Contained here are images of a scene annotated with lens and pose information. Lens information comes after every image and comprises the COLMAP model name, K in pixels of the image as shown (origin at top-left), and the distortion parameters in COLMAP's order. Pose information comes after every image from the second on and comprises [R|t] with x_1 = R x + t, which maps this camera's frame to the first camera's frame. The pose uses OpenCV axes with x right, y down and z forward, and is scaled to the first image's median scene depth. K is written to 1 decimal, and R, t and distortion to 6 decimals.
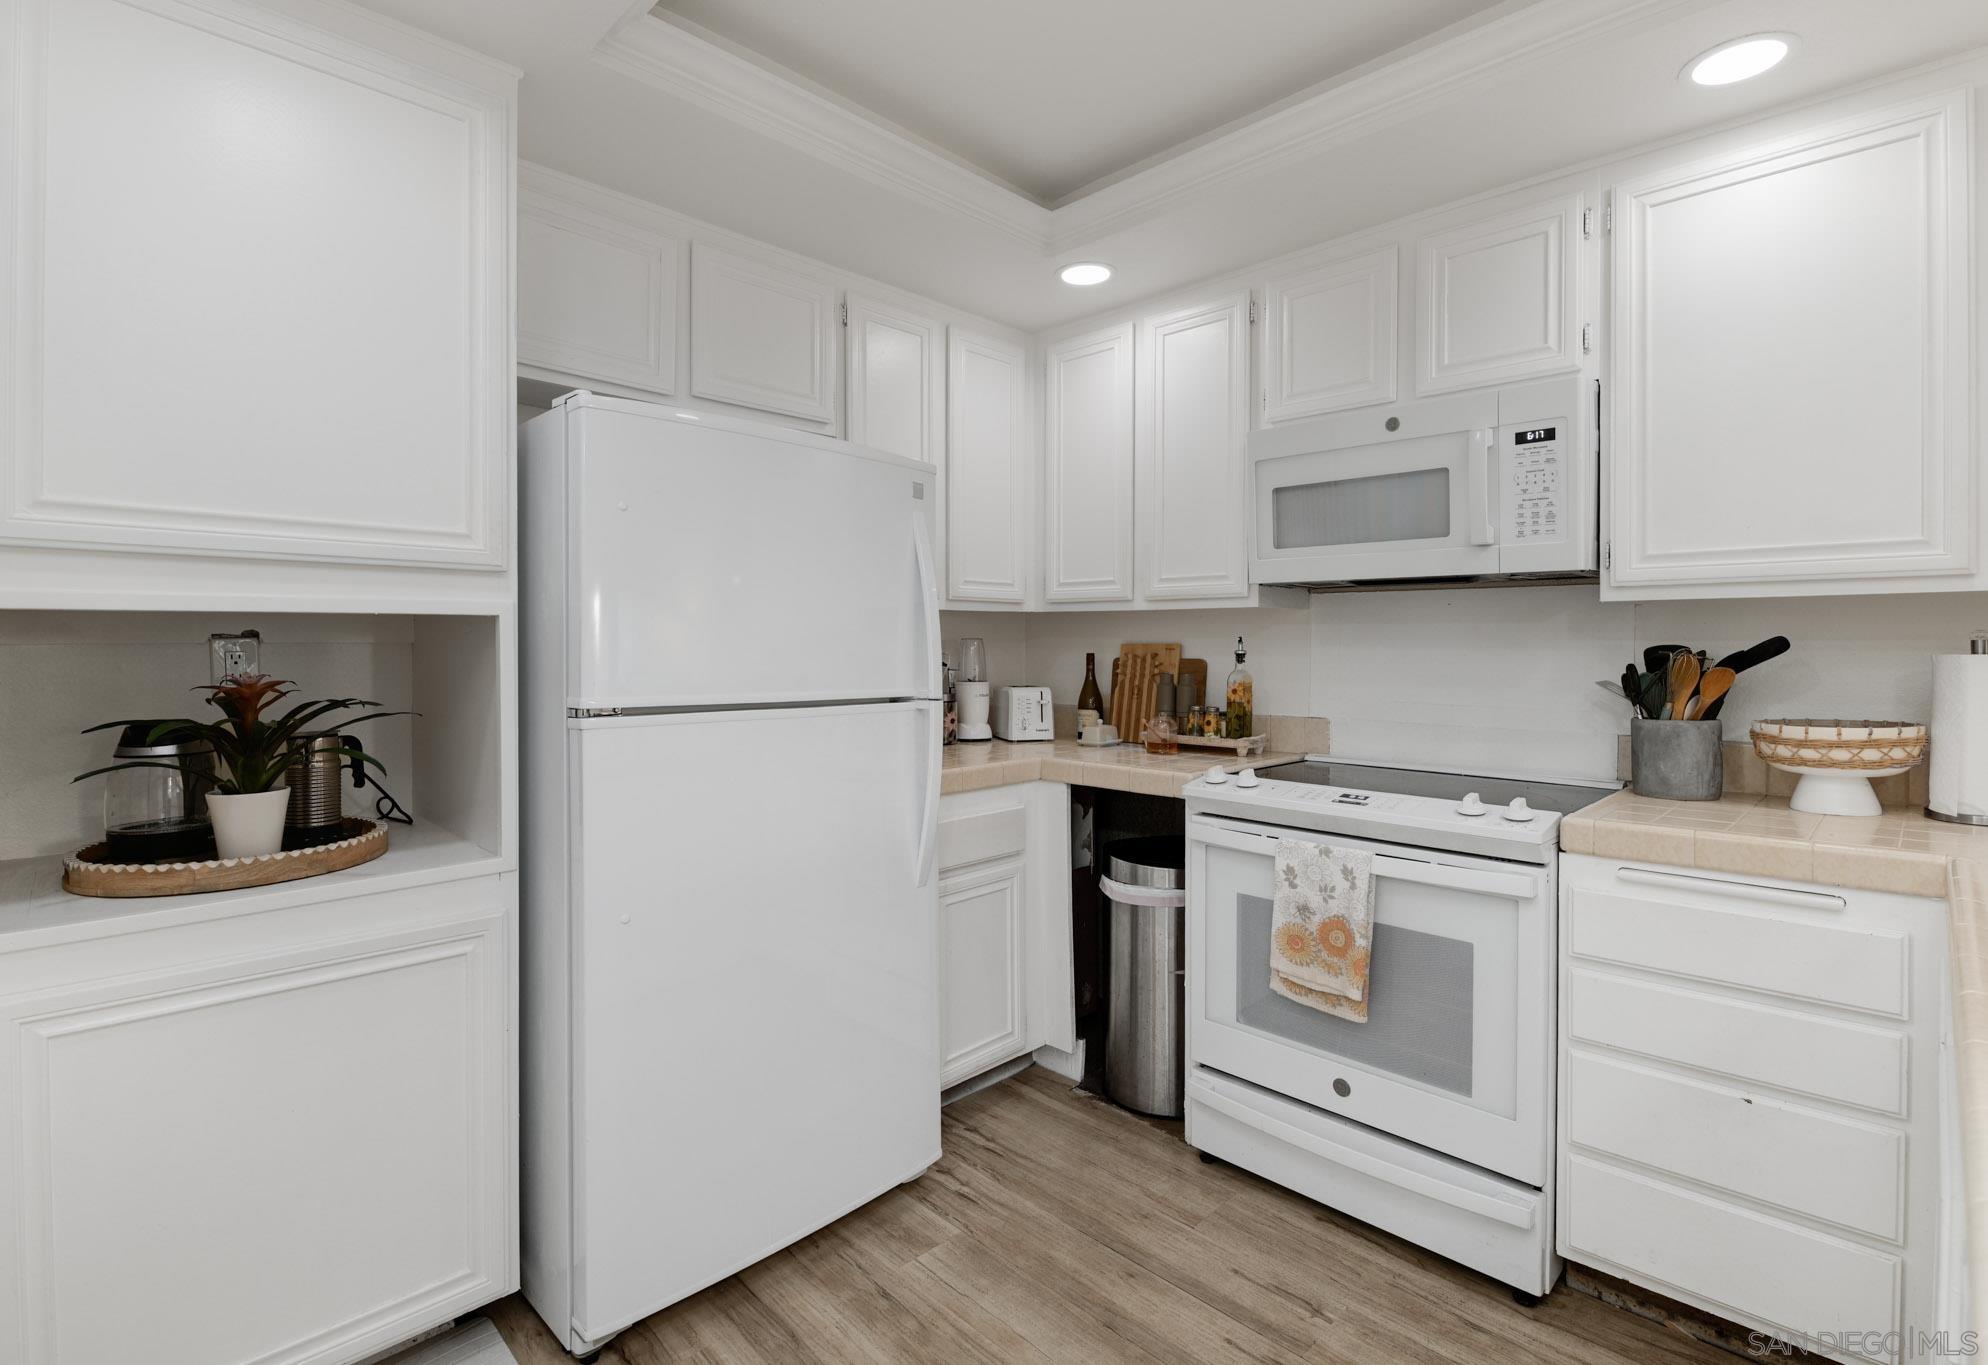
lens RADIAL K [[930.5, 0, 998.3], [0, 930.5, 669.4], [0, 0, 1]] dist [-0.028752, -0.000944]
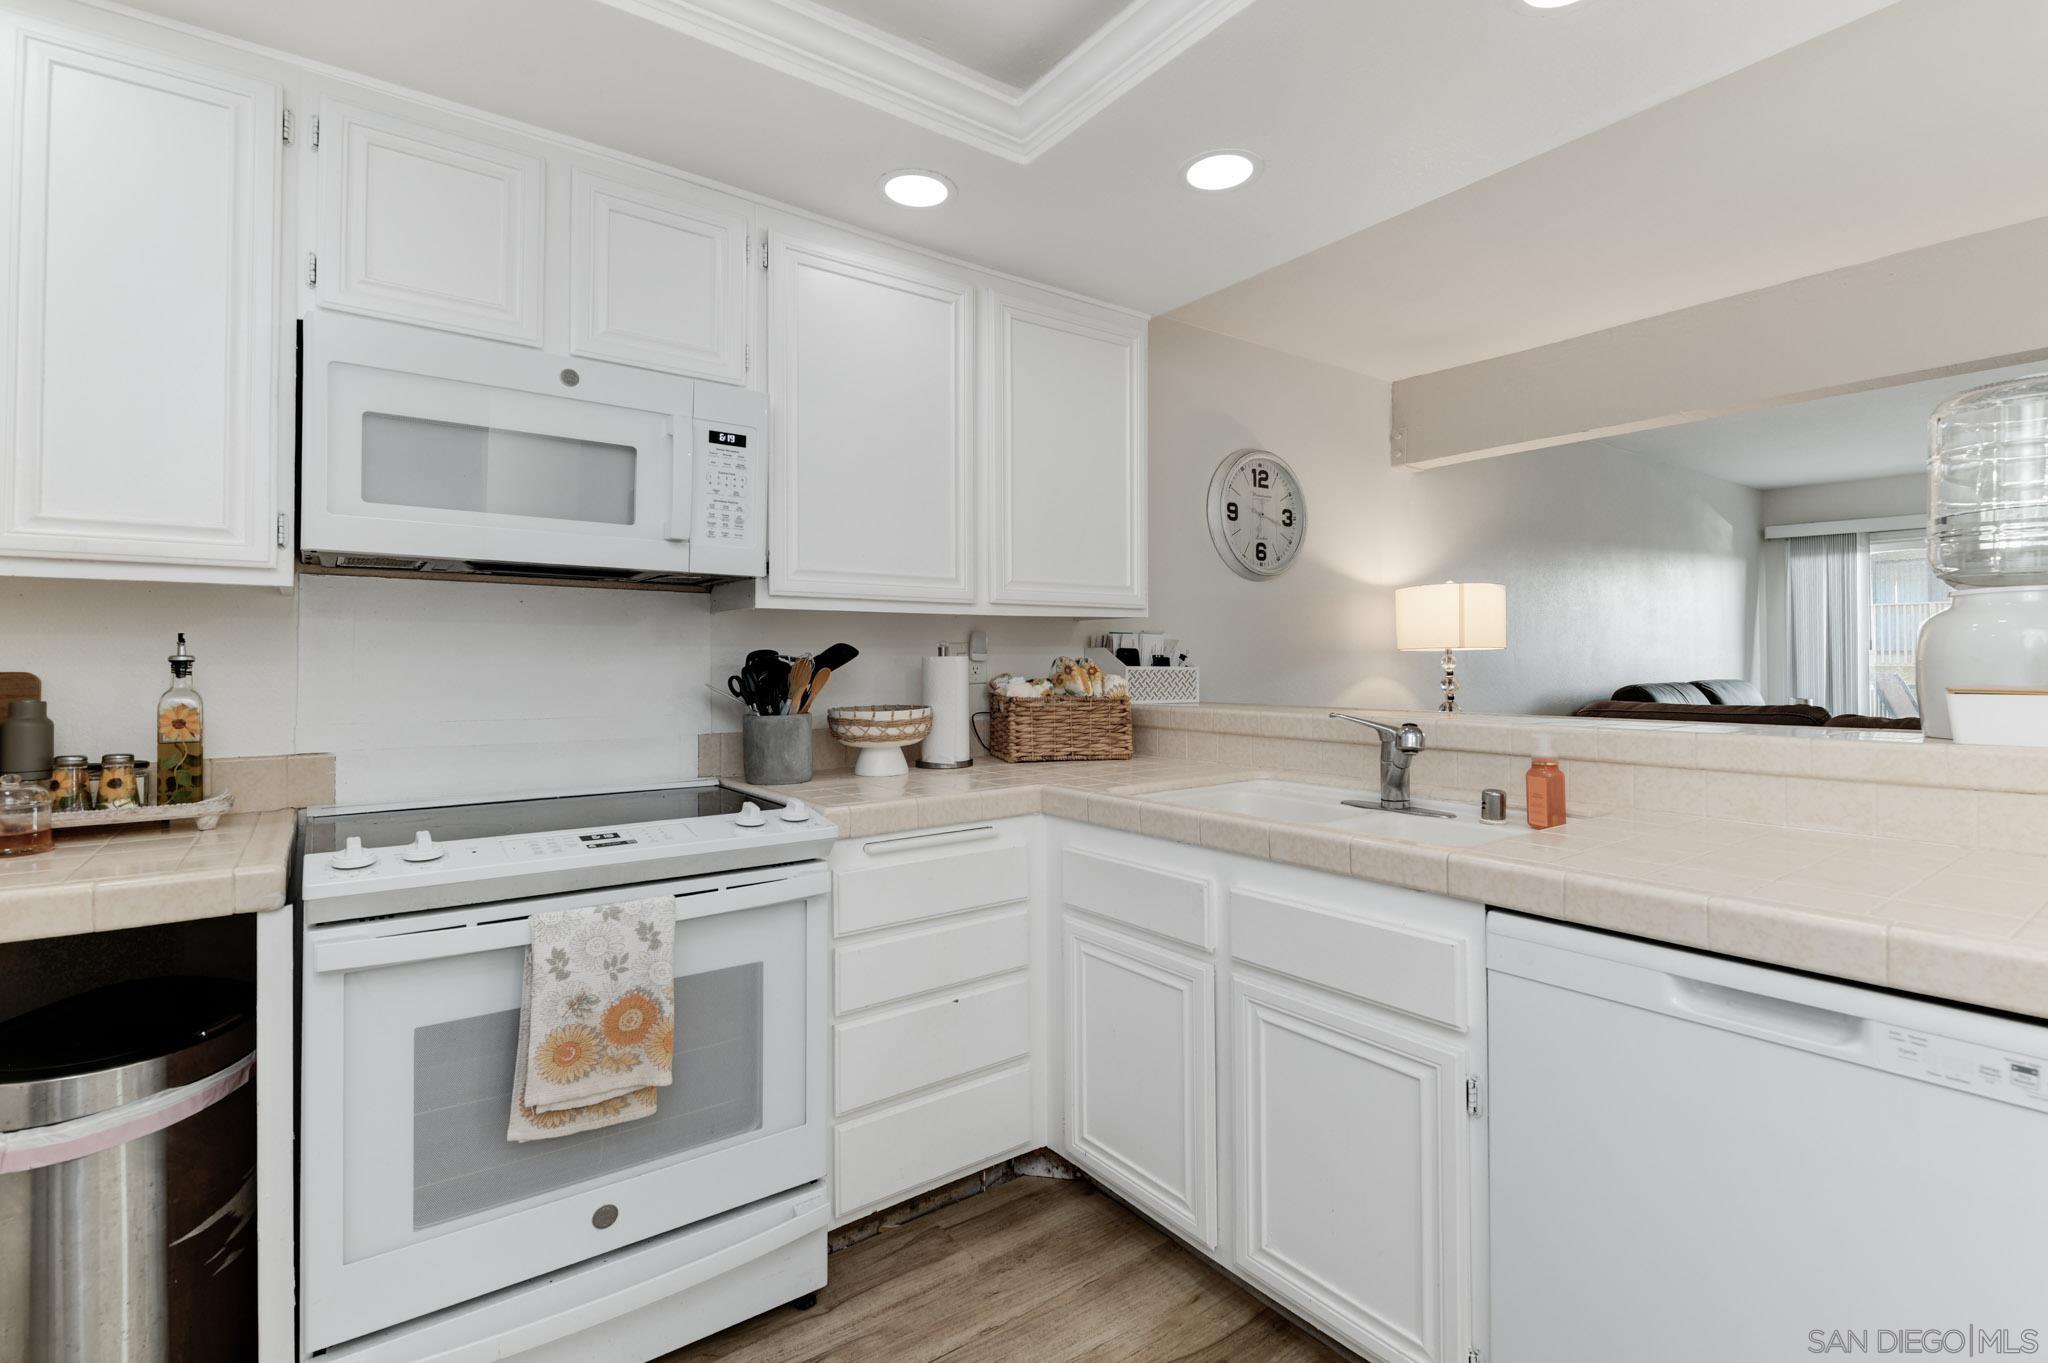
lens RADIAL K [[919.4, 0, 879.6], [0, 919.4, 662.1], [0, 0, 1]] dist [-0.002023, -0.000567]
pose [[0.176192, 0.001641, 0.984354, -0.365956], [0.027337, 0.999605, -0.006559, 0.000127], [-0.983976, 0.028065, 0.176078, 0.659772]]
